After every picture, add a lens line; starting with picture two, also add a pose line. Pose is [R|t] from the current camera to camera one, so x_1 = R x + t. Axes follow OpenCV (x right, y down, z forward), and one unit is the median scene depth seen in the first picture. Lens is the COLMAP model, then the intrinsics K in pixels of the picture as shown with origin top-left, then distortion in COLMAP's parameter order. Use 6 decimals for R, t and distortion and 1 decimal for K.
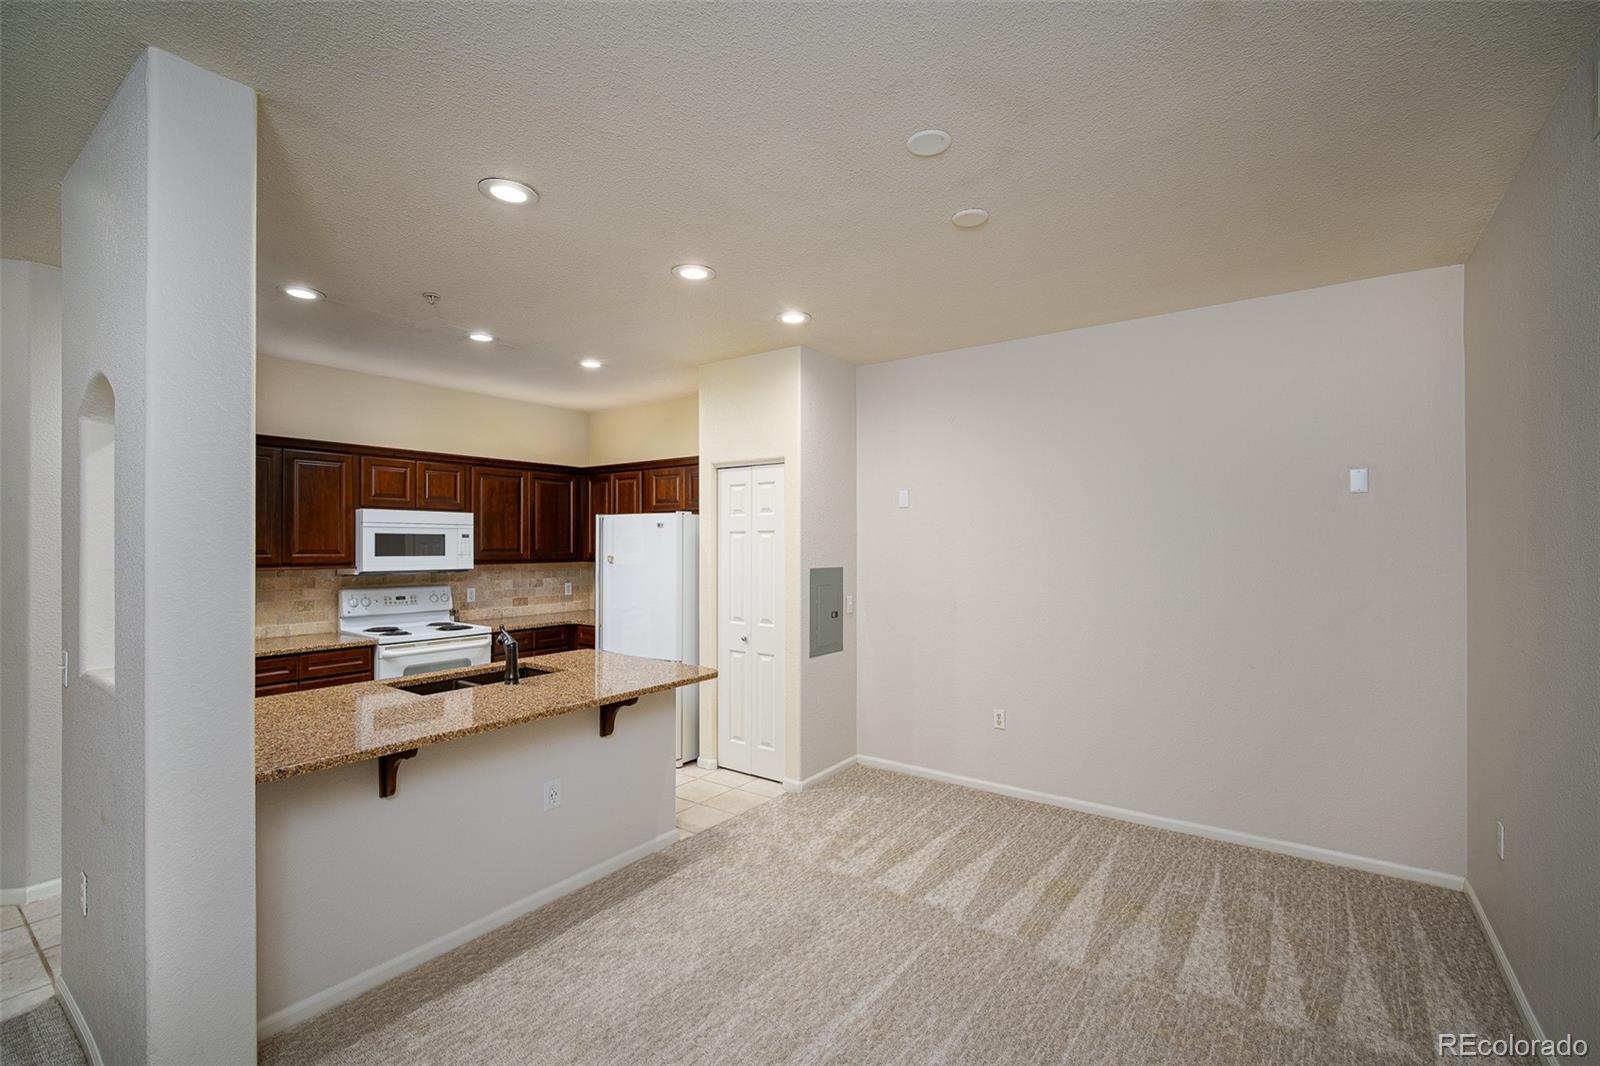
lens RADIAL K [[687.8, 0, 805.5], [0, 687.8, 535.7], [0, 0, 1]] dist [-0.012239, 0.003447]
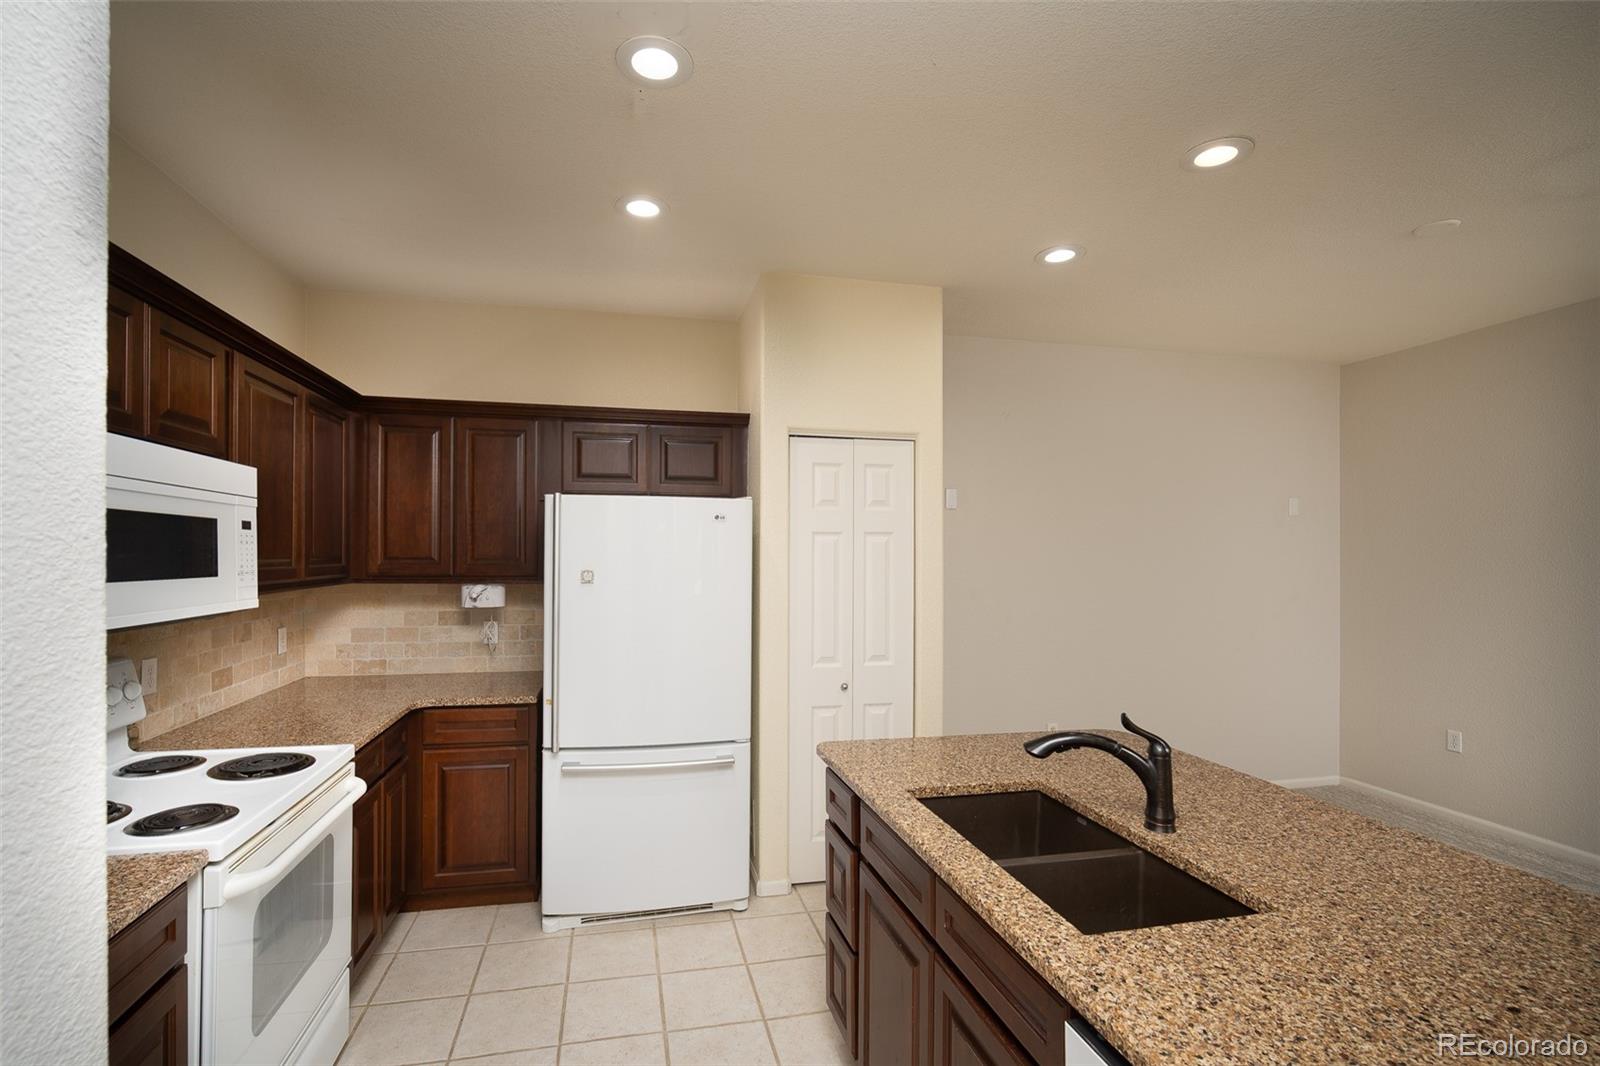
lens RADIAL K [[687.8, 0, 796.3], [0, 687.8, 545.7], [0, 0, 1]] dist [-0.012239, 0.003447]
pose [[0.680579, 0.011778, 0.732580, -0.577834], [-0.010234, 0.999926, -0.006569, 0.011676], [-0.732603, -0.003027, 0.680650, 0.515608]]
